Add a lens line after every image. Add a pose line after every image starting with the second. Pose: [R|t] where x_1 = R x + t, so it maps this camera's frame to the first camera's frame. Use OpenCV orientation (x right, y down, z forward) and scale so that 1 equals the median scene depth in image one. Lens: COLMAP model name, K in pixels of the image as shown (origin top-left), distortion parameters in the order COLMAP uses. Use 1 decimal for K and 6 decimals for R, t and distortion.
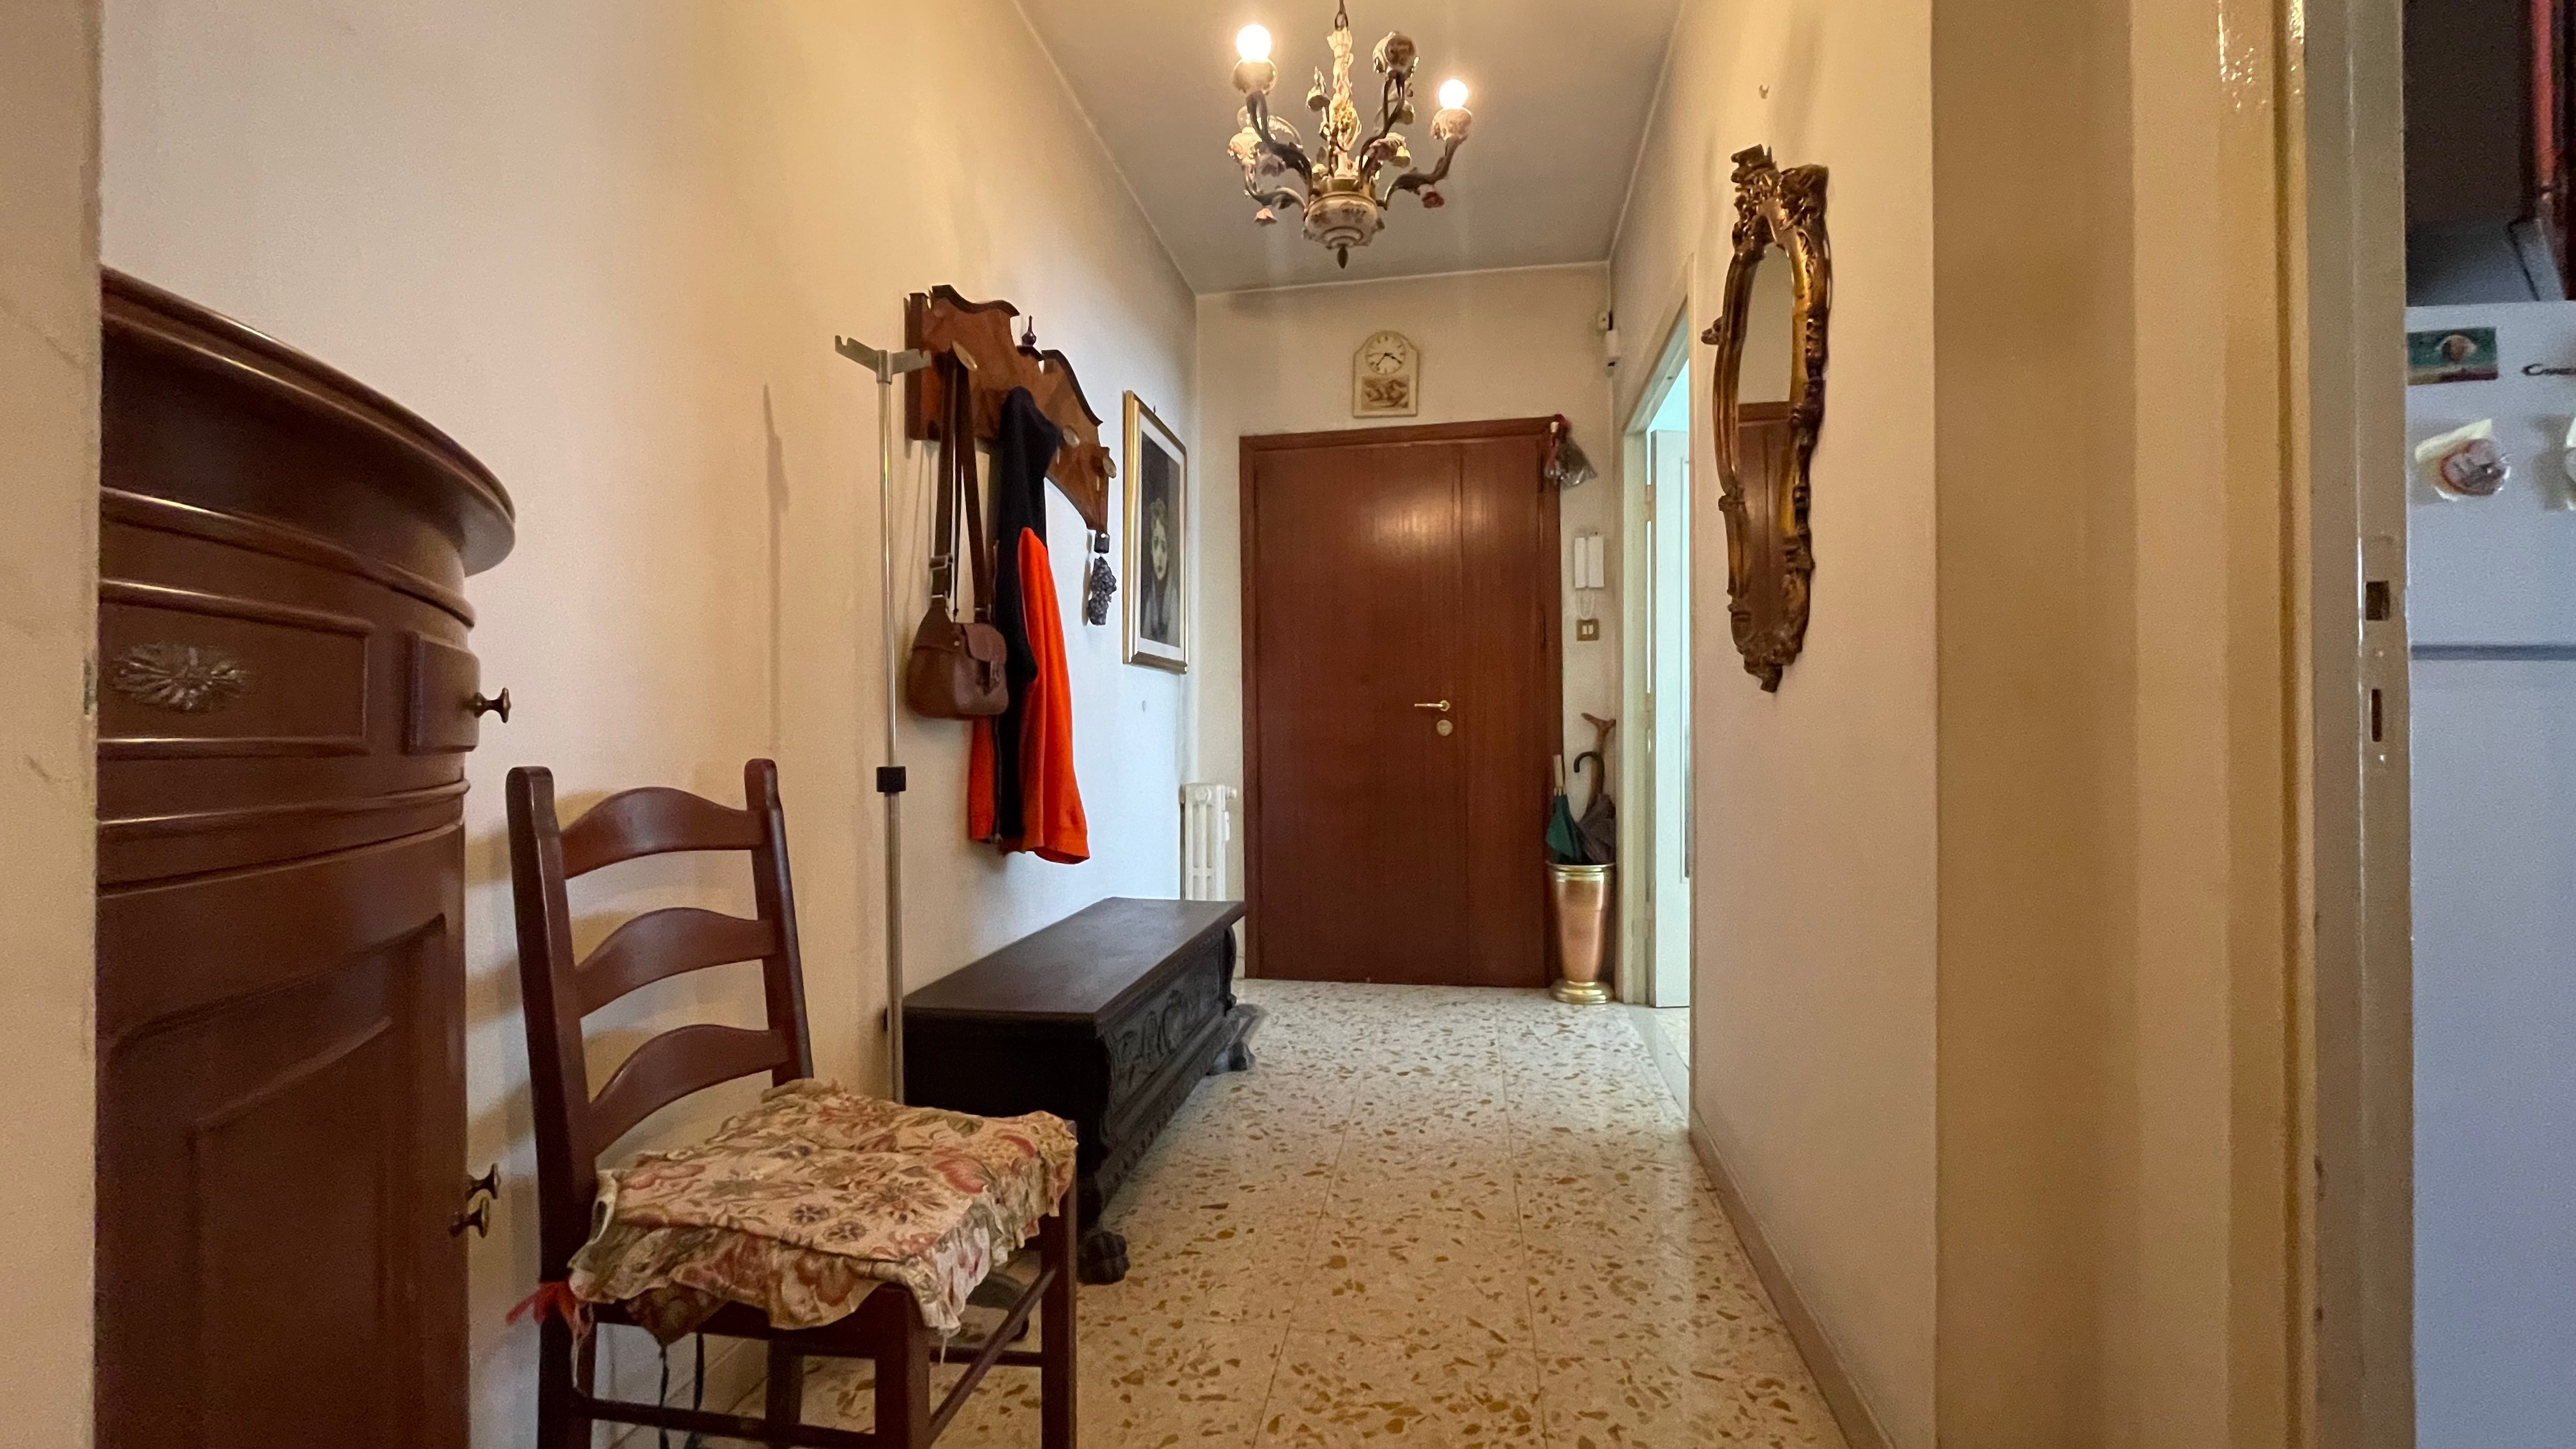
lens RADIAL K [[1045.4, 0, 1290.9], [0, 1045.4, 727.6], [0, 0, 1]] dist [-0.003239, -0.000081]
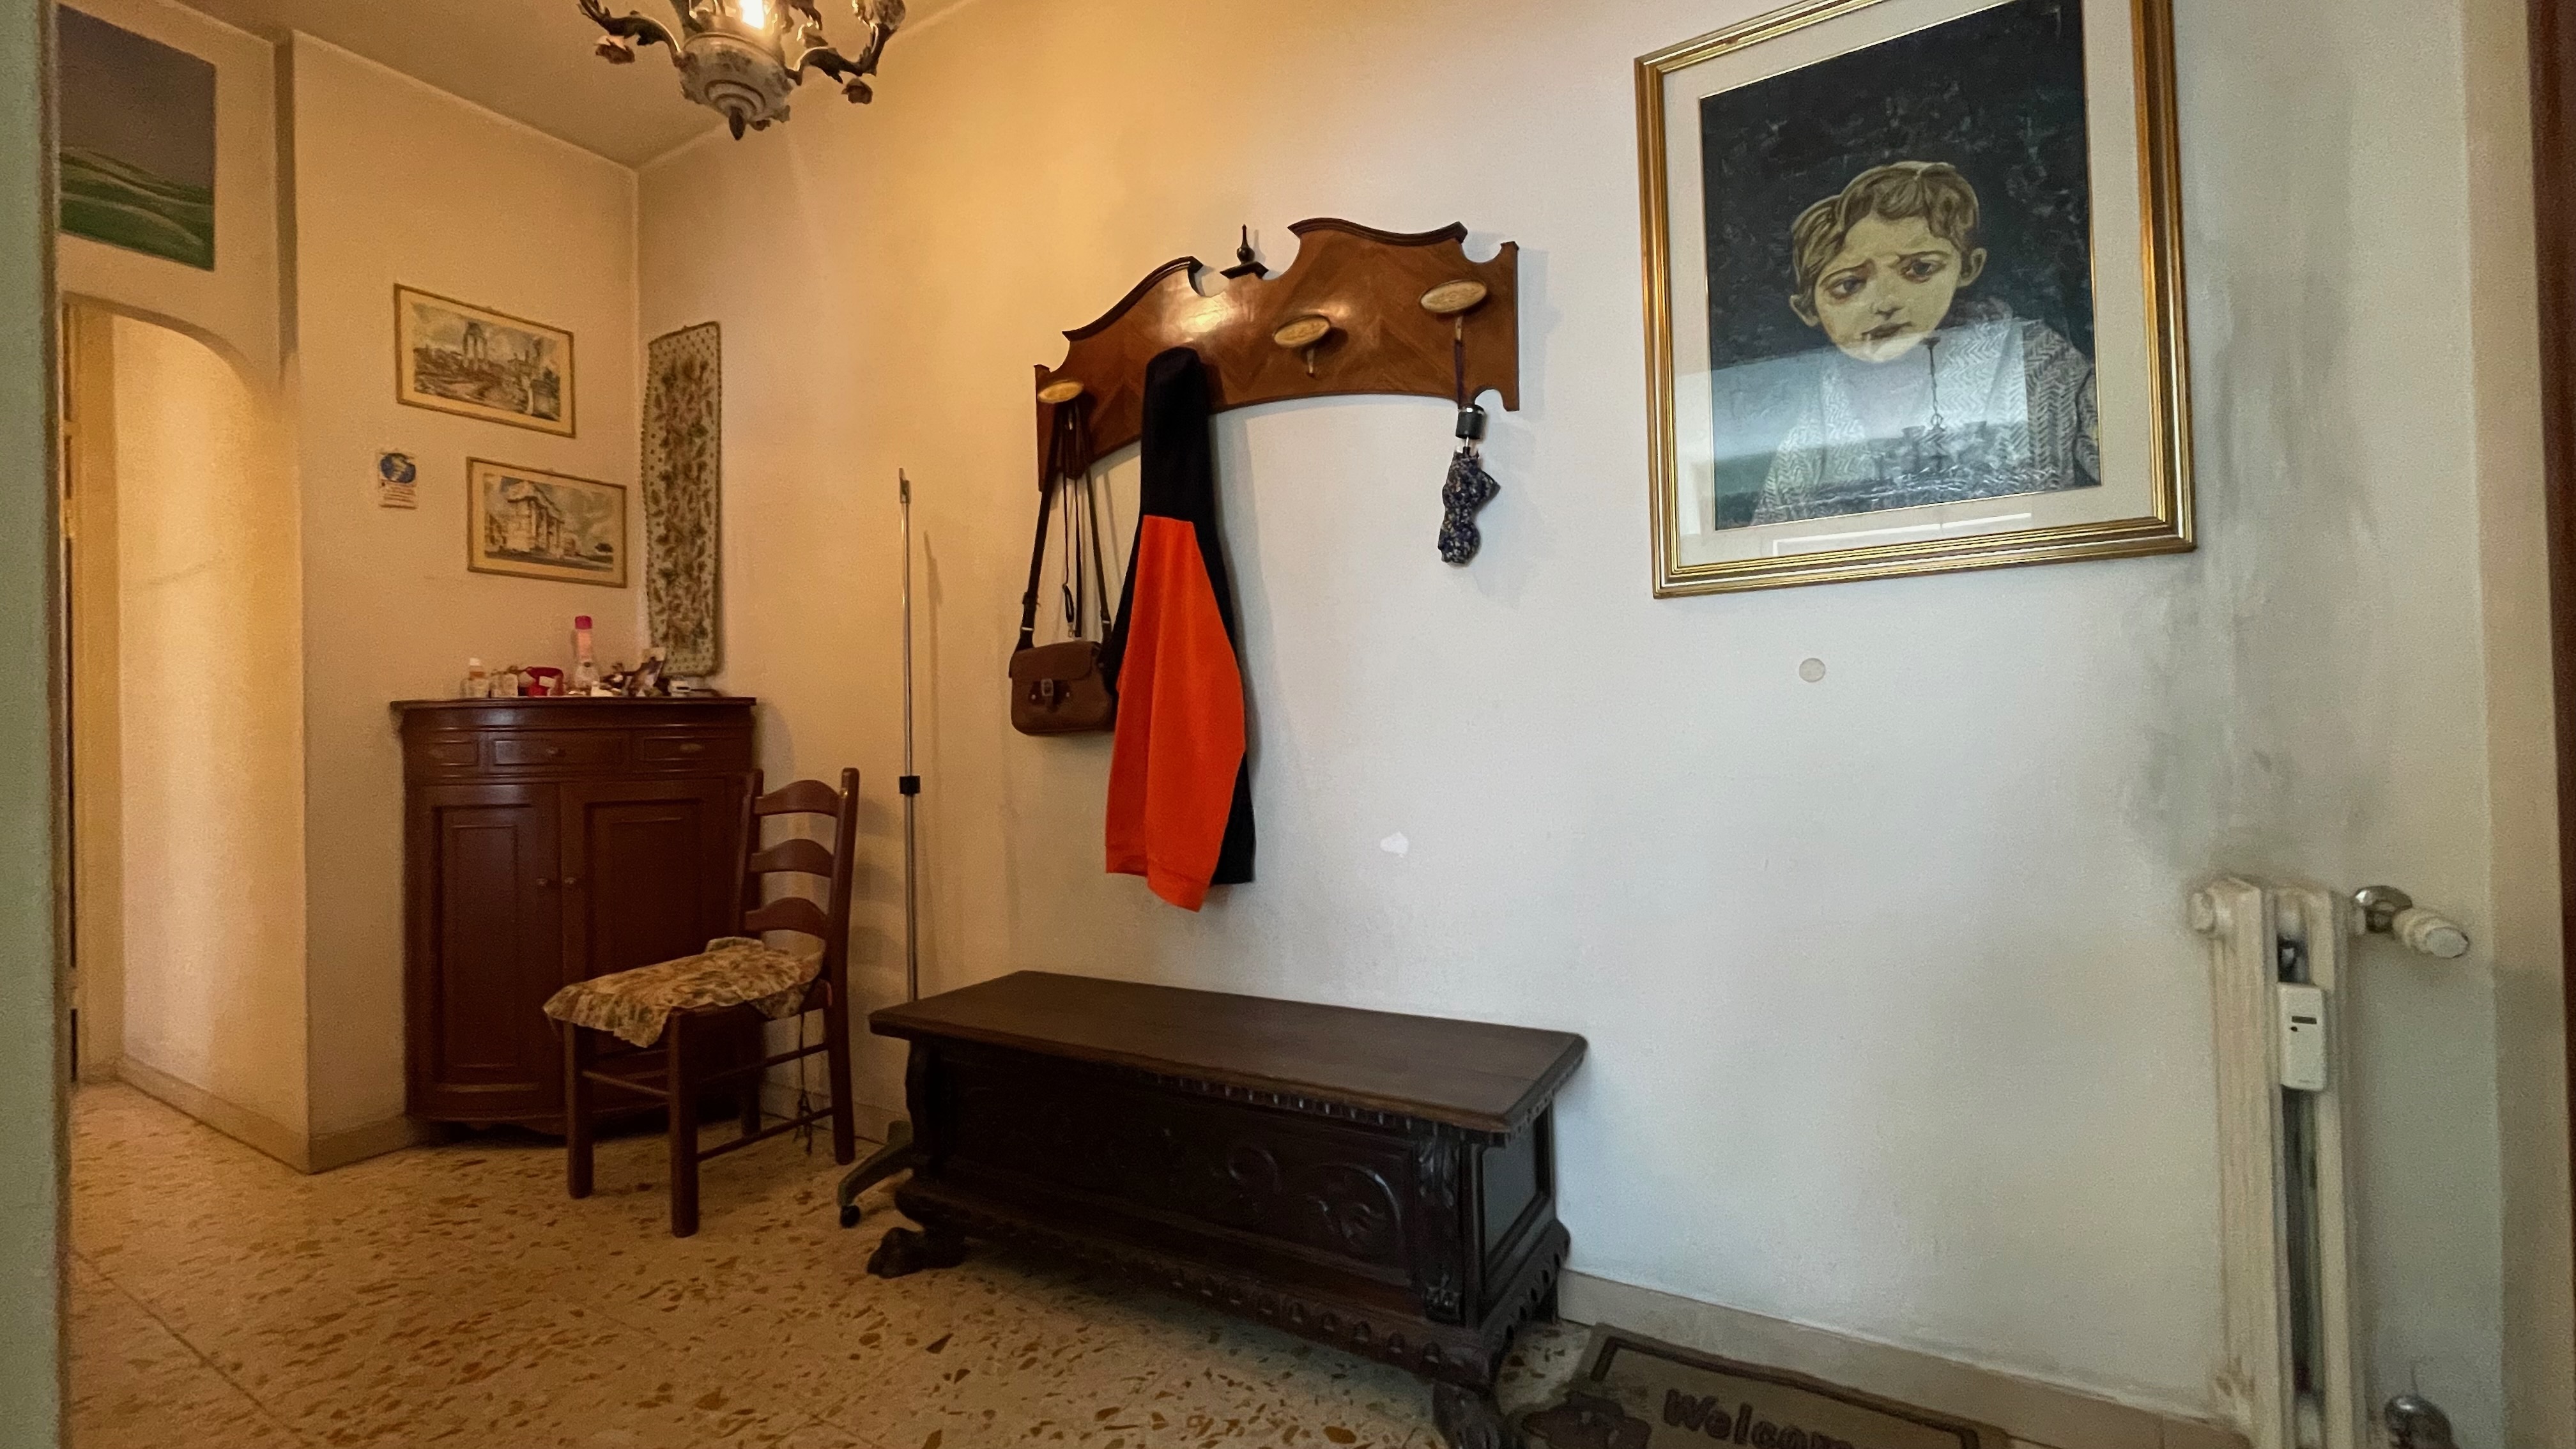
lens RADIAL K [[1045.4, 0, 1292.7], [0, 1045.4, 728.3], [0, 0, 1]] dist [-0.003239, -0.000081]
pose [[-0.358803, 0.003117, -0.933408, 0.747357], [0.032385, 0.999434, -0.009112, 0.002636], [0.932851, -0.033498, -0.358701, 2.012815]]
